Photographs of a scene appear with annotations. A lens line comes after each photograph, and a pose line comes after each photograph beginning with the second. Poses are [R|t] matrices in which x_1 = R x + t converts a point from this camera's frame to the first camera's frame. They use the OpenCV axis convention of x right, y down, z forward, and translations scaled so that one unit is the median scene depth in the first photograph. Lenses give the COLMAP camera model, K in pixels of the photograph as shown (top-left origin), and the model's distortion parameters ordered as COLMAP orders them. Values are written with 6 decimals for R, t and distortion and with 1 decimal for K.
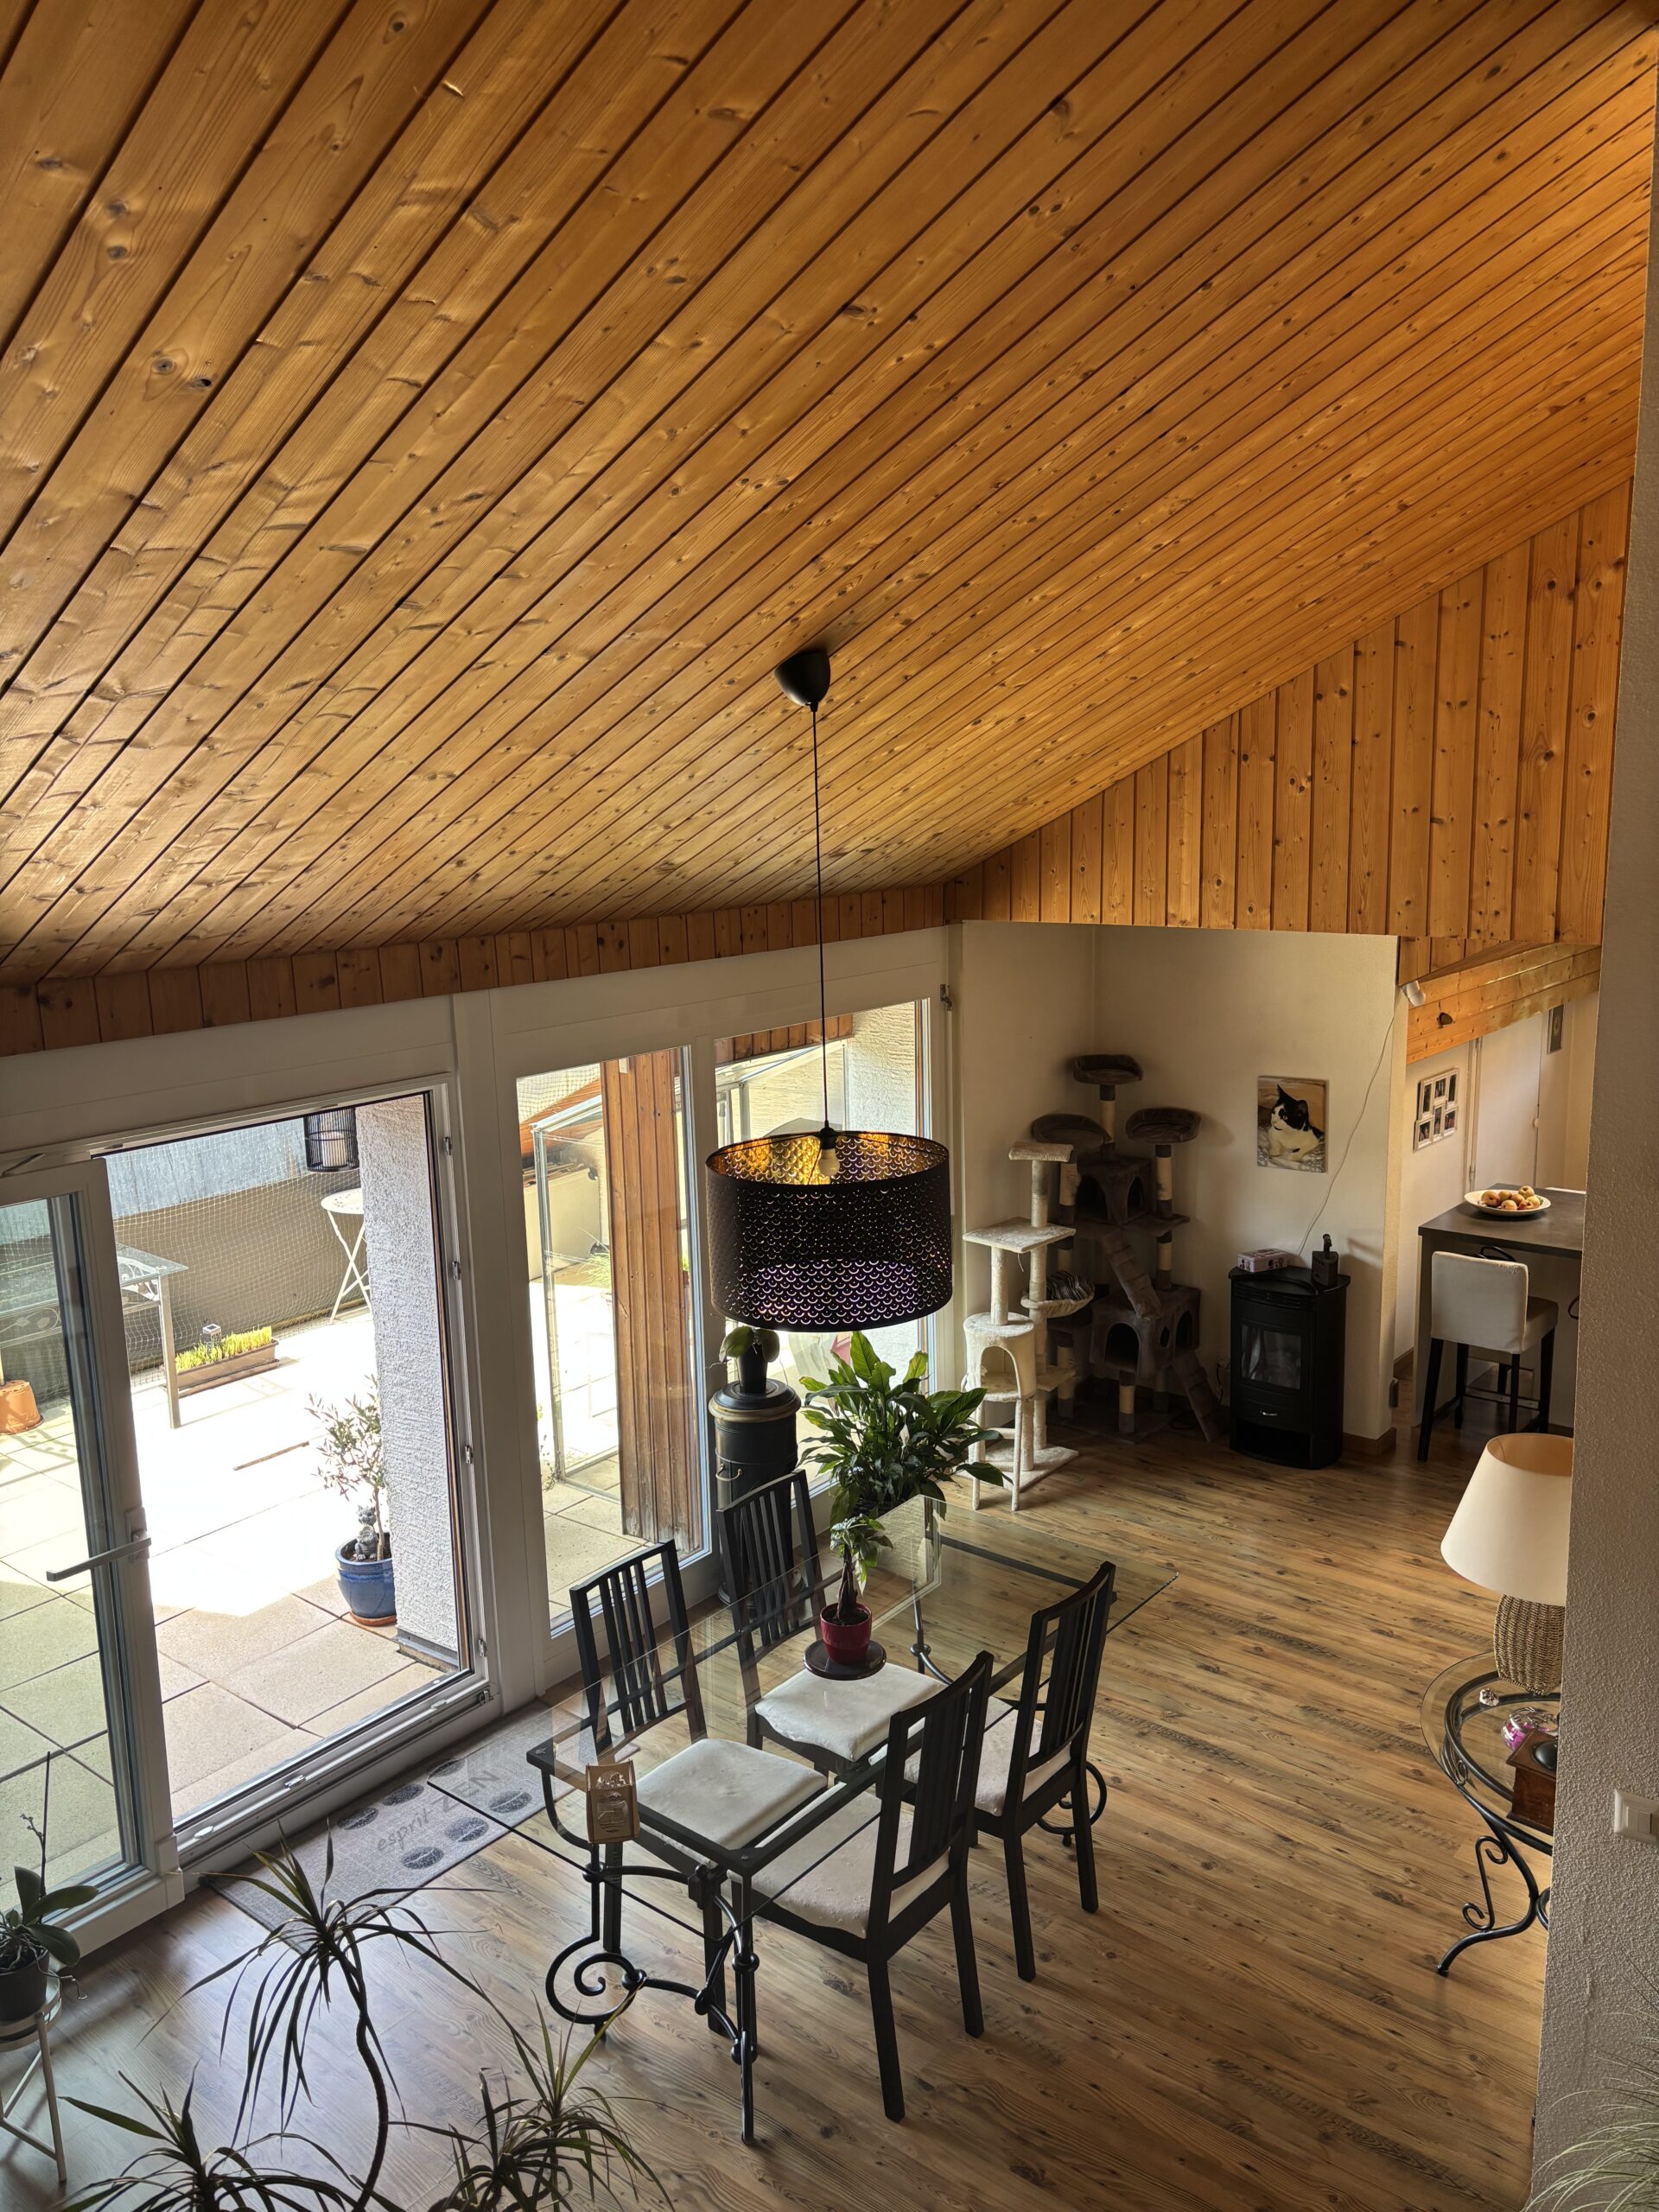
lens RADIAL K [[1672.6, 0, 849.5], [0, 1672.6, 1114.7], [0, 0, 1]] dist [0.033884, -0.034725]
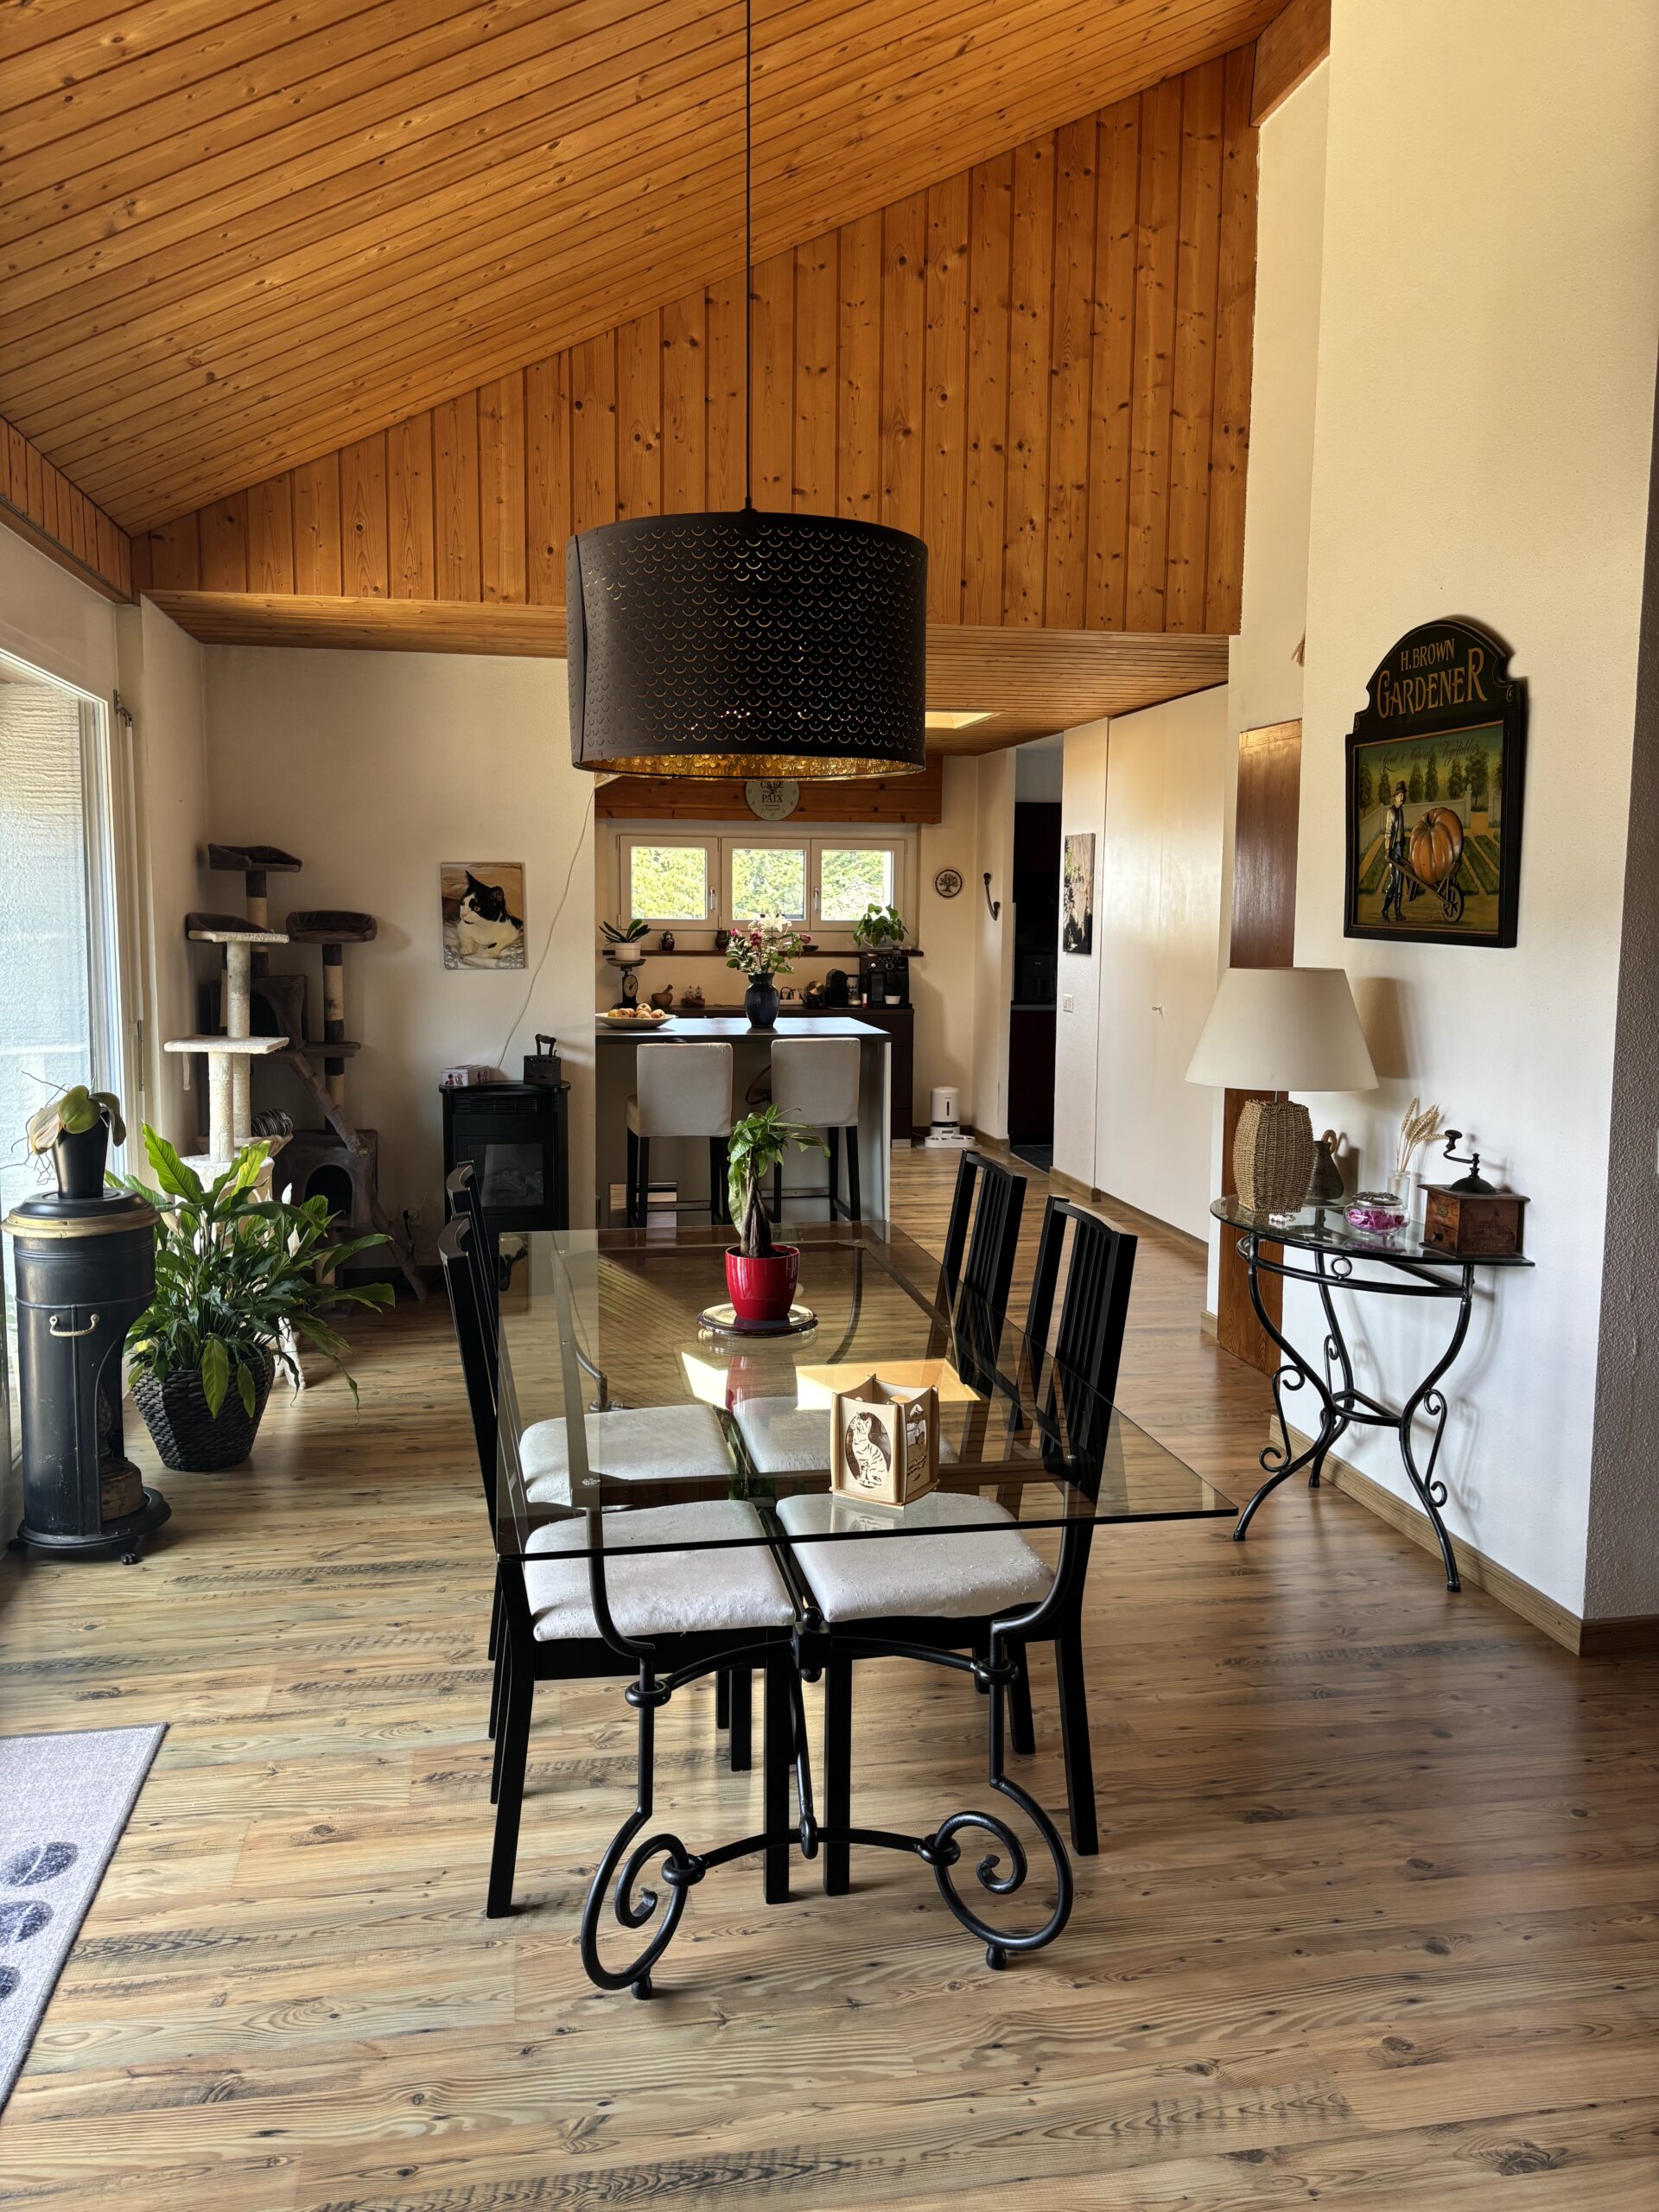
lens RADIAL K [[1672.6, 0, 824.6], [0, 1672.6, 1093.1], [0, 0, 1]] dist [0.033884, -0.034725]
pose [[0.646183, -0.055107, 0.761191, -0.348042], [0.128006, 0.991086, -0.036915, 0.180733], [-0.752371, 0.121290, 0.647477, 0.364049]]
